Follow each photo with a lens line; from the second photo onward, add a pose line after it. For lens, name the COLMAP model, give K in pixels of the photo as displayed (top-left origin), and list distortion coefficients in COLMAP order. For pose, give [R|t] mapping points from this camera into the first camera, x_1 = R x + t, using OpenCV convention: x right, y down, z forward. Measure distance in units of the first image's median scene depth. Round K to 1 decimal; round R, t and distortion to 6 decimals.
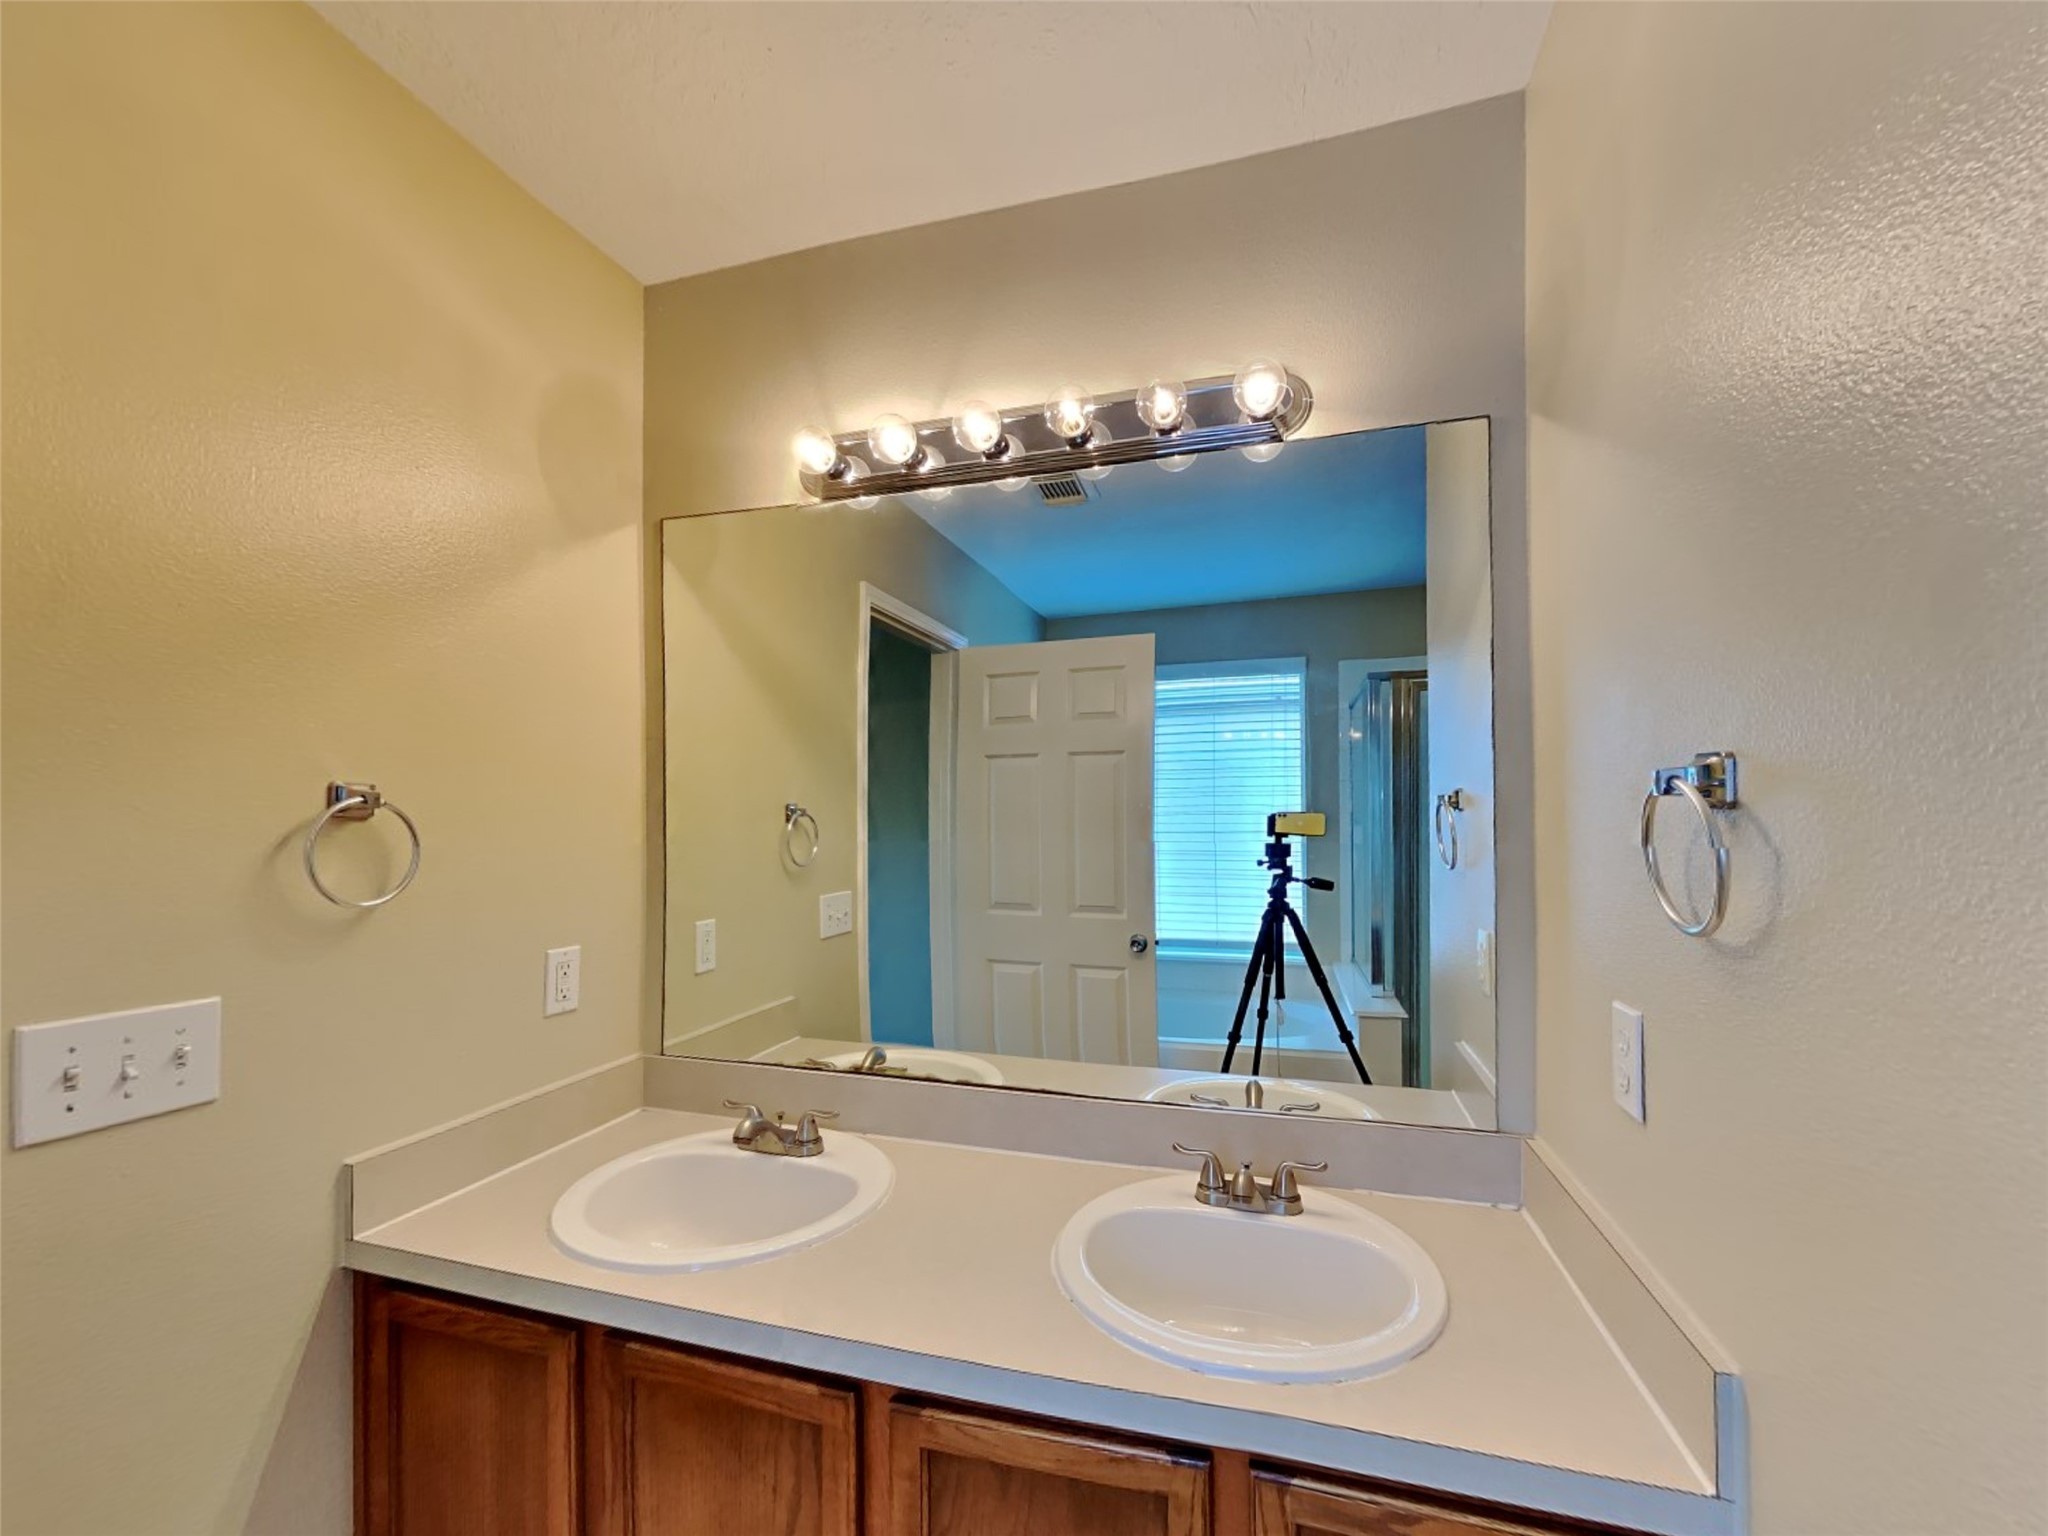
lens RADIAL K [[771.4, 0, 1029.0], [0, 771.4, 763.1], [0, 0, 1]] dist [0.000180, -0.000039]
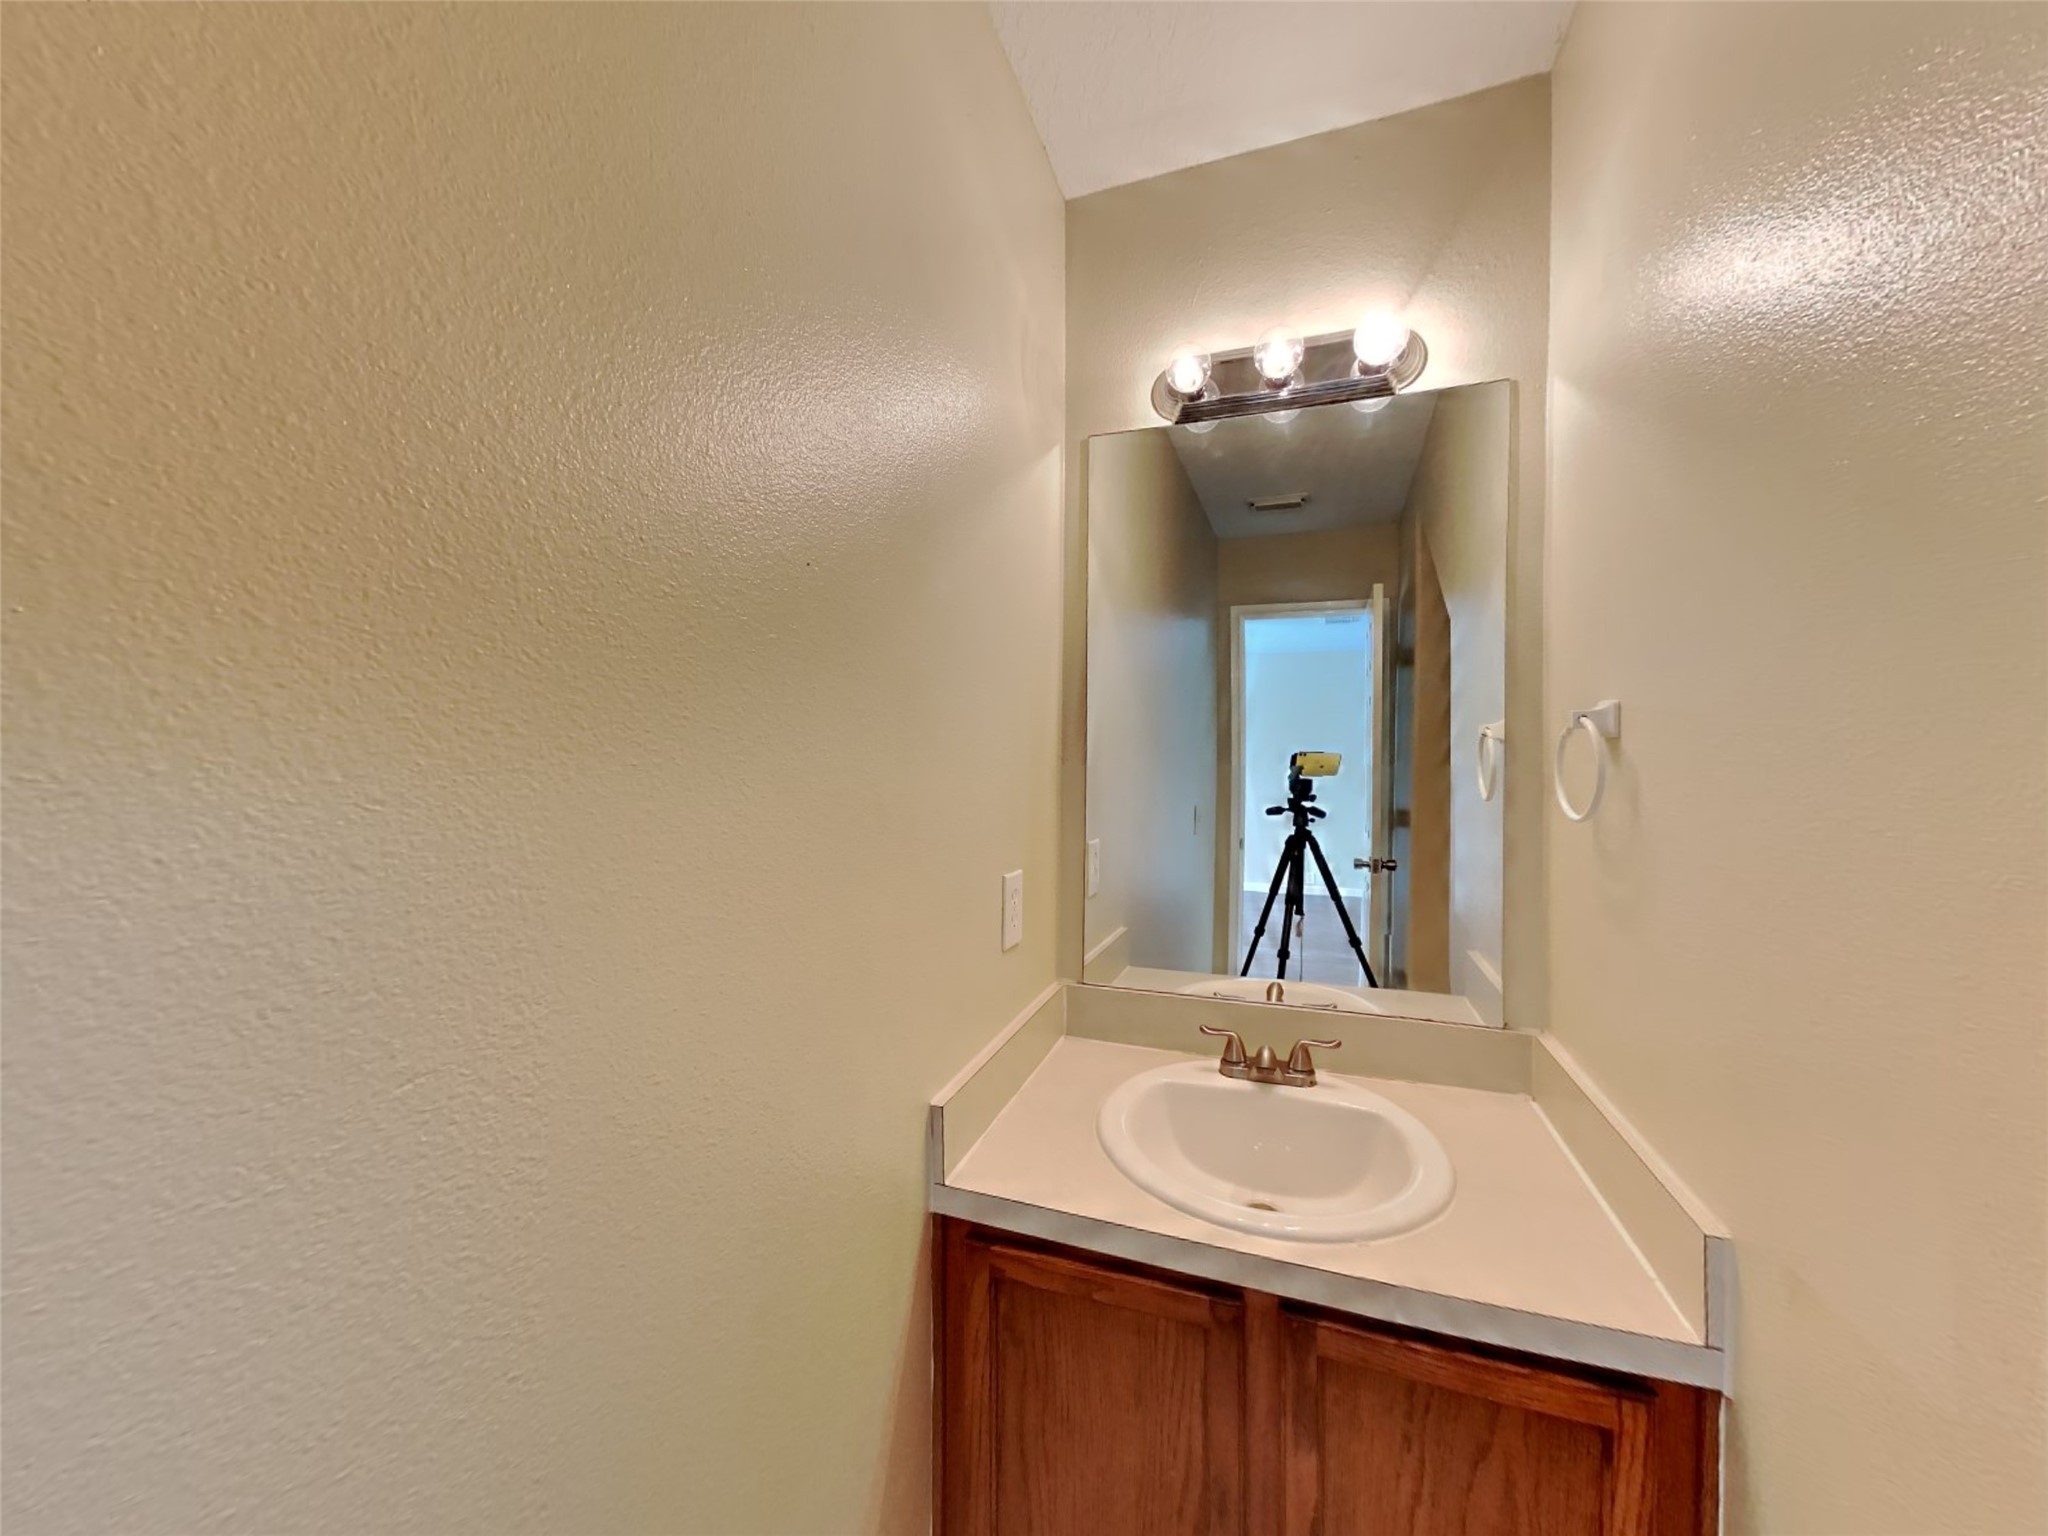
lens RADIAL K [[666.6, 0, 1024.0], [0, 666.6, 768.0], [0, 0, 1]] dist [0.025661, -0.000033]
pose [[0.999866, 0.009197, -0.013522, -0.110285], [-0.007920, 0.995762, 0.091631, 0.002875], [0.014307, -0.091512, 0.995701, 0.030231]]
